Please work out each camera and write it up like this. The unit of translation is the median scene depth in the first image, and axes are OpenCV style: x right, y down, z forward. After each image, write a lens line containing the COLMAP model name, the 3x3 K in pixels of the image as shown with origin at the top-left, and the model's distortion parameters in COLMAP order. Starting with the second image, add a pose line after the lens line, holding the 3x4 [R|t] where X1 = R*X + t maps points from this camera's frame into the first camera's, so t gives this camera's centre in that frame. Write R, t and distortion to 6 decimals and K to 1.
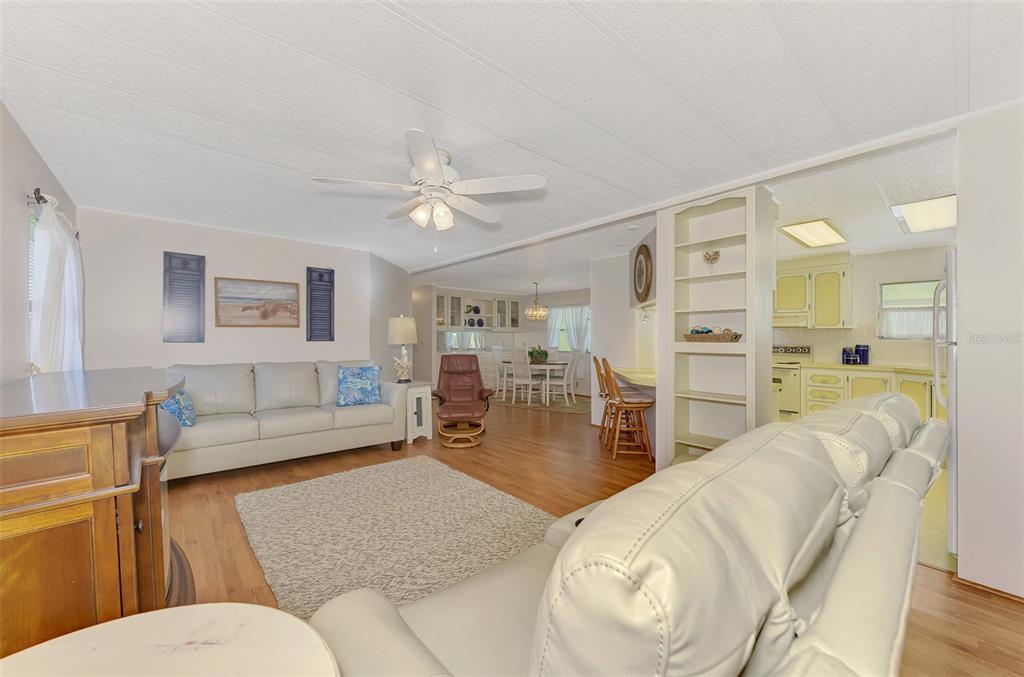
lens RADIAL K [[395.0, 0, 512.0], [0, 395.0, 338.5], [0, 0, 1]] dist [-0.000370, -0.000033]
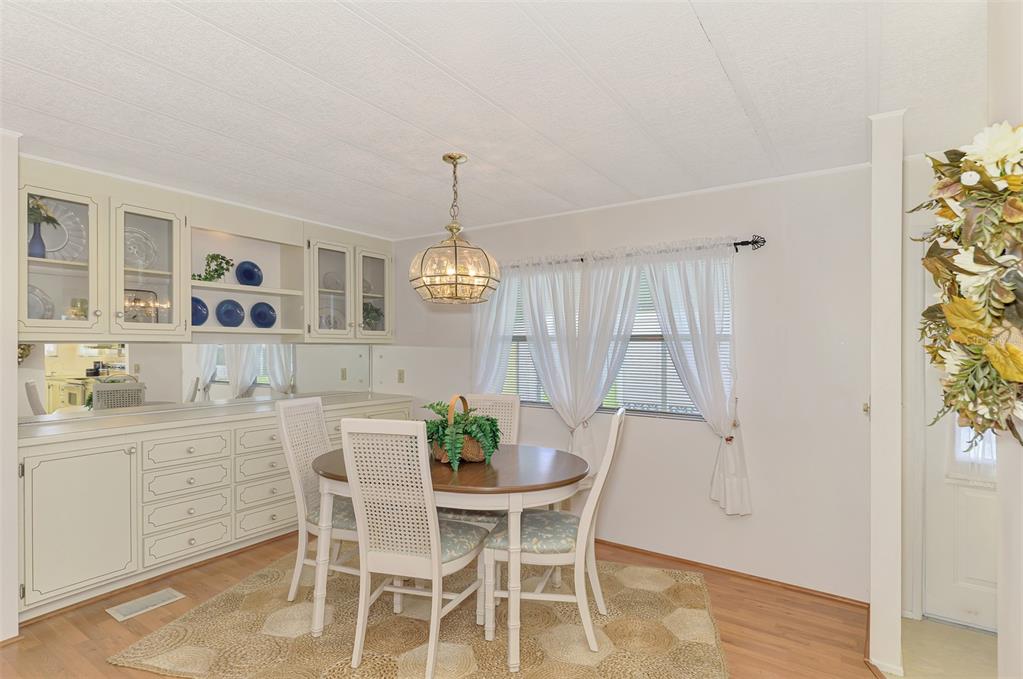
lens RADIAL K [[525.2, 0, 511.5], [0, 525.2, 339.5], [0, 0, 1]] dist [-0.000705, -0.000051]
pose [[0.966792, 0.006924, 0.255471, 0.007121], [-0.002811, 0.999861, -0.016462, -0.013447], [-0.255549, 0.015198, 0.966677, 0.550819]]
